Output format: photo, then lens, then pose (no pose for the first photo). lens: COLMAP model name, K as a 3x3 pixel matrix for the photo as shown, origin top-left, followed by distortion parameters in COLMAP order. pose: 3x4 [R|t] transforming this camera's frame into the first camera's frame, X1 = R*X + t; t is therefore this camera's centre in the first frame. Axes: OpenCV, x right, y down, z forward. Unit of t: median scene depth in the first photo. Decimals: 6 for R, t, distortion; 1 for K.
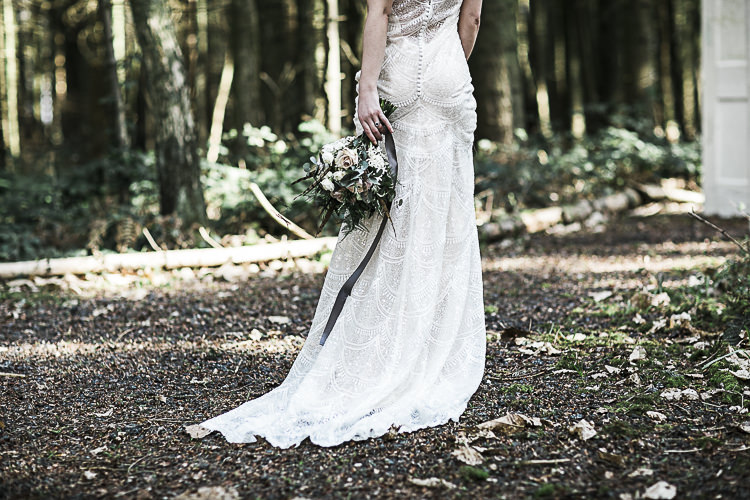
lens RADIAL K [[1795.2, 0, 375.0], [0, 1795.2, 249.9], [0, 0, 1]] dist [-0.171177, 0.000000]
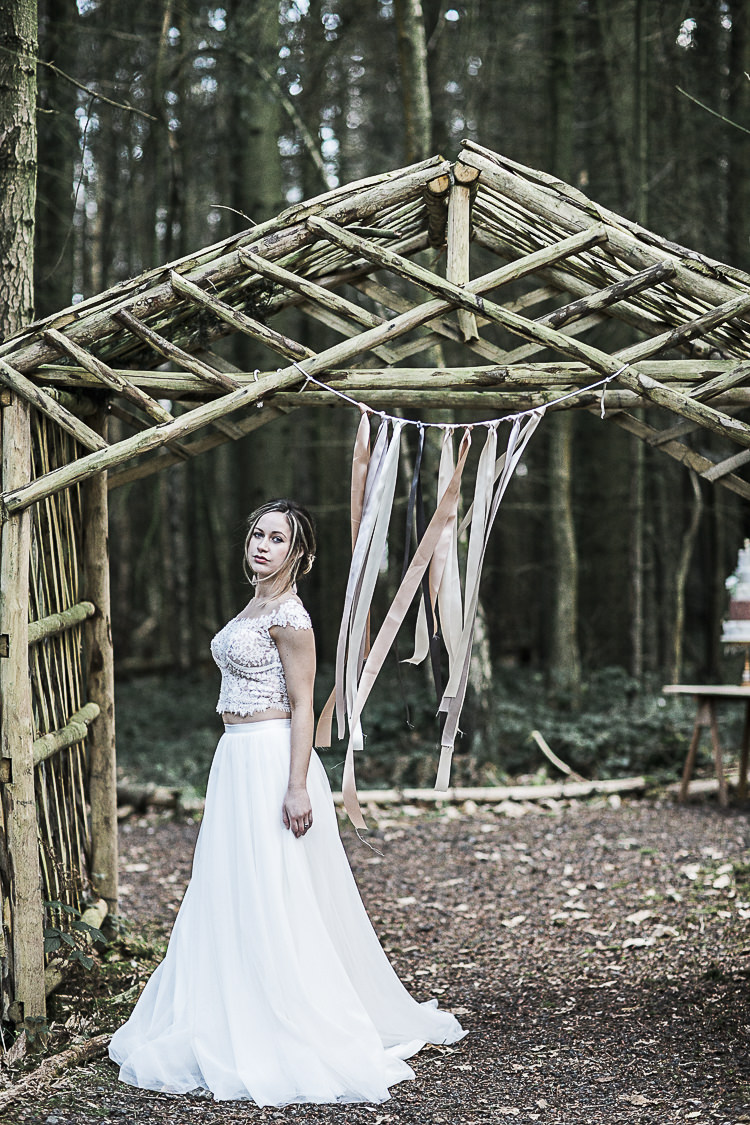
lens RADIAL K [[2692.8, 0, 375.0], [0, 2692.8, 562.8], [0, 0, 1]] dist [-0.171177, 0.000000]
pose [[0.981453, 0.032285, -0.188966, 0.144930], [-0.045500, 0.996781, -0.066018, -0.025360], [0.186226, 0.073391, 0.979762, -0.675058]]
